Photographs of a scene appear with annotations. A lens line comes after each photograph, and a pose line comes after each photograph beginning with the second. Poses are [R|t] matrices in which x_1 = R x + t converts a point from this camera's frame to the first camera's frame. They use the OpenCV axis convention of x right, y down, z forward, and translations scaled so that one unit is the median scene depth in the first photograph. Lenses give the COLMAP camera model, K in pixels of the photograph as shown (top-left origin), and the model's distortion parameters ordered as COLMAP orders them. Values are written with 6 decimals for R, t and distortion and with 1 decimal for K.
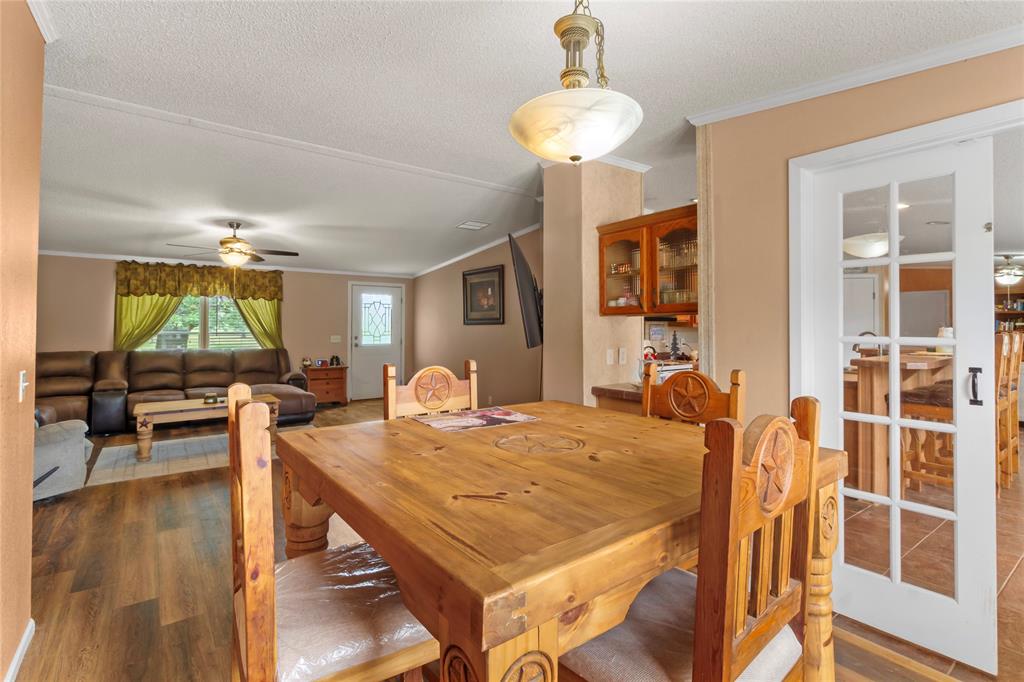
lens RADIAL K [[475.6, 0, 505.4], [0, 475.6, 331.3], [0, 0, 1]] dist [0.005325, 0.000507]
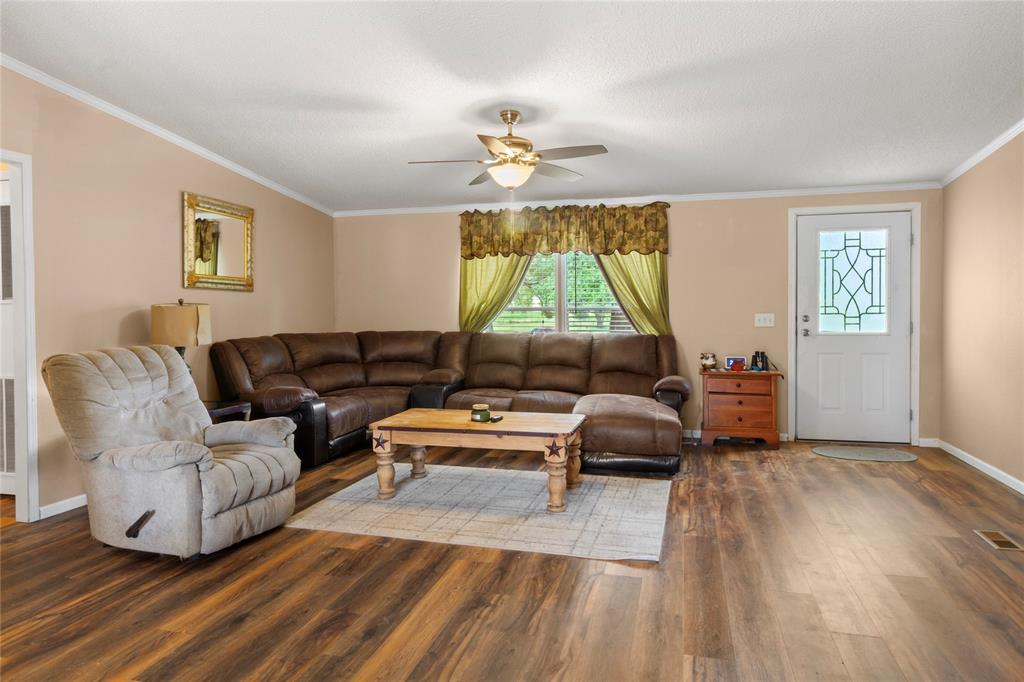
lens RADIAL K [[632.2, 0, 530.3], [0, 632.2, 323.1], [0, 0, 1]] dist [0.002989, 0.000406]
pose [[0.633962, 0.012029, -0.773271, 0.030568], [-0.002003, 0.999901, 0.013913, 0.012025], [0.773362, -0.007271, 0.633923, 0.410505]]
